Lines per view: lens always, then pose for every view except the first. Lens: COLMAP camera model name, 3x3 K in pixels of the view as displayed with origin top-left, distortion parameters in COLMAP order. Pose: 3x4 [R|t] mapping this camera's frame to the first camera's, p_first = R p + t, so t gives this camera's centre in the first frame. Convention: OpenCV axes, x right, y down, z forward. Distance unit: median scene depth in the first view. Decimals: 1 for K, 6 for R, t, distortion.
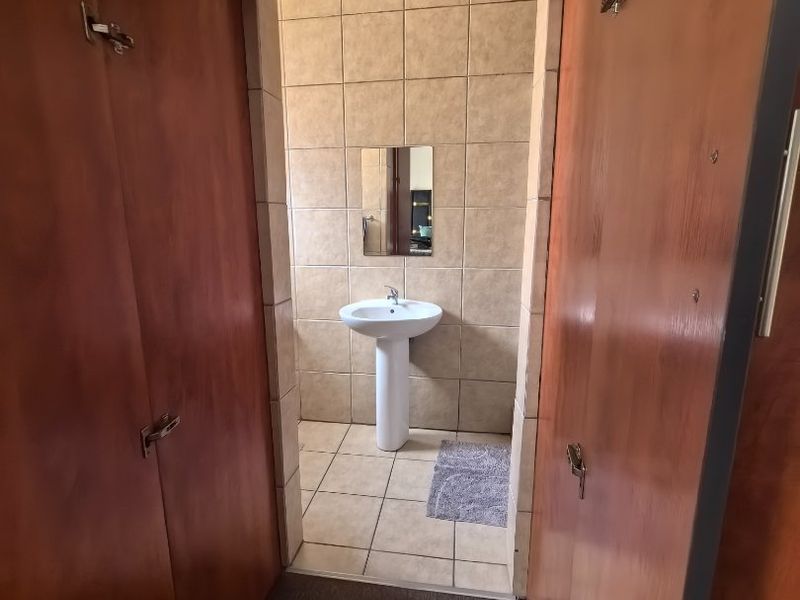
lens RADIAL K [[314.9, 0, 399.7], [0, 314.9, 300.9], [0, 0, 1]] dist [-0.002628, 0.001023]
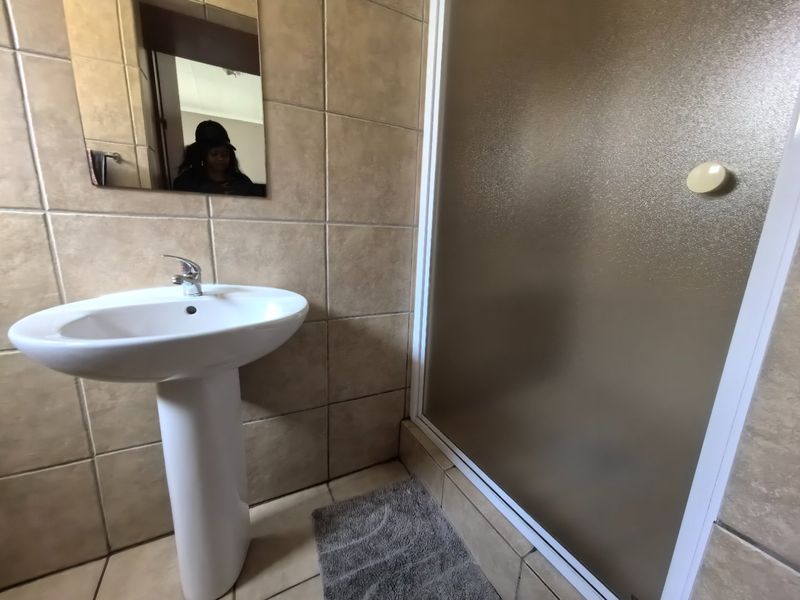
lens RADIAL K [[314.9, 0, 399.7], [0, 314.9, 300.9], [0, 0, 1]] dist [-0.002628, 0.001023]
pose [[0.819124, -0.096656, 0.565415, -0.031379], [0.068394, 0.995127, 0.071032, 0.006865], [-0.569525, -0.019513, 0.821743, 0.433539]]
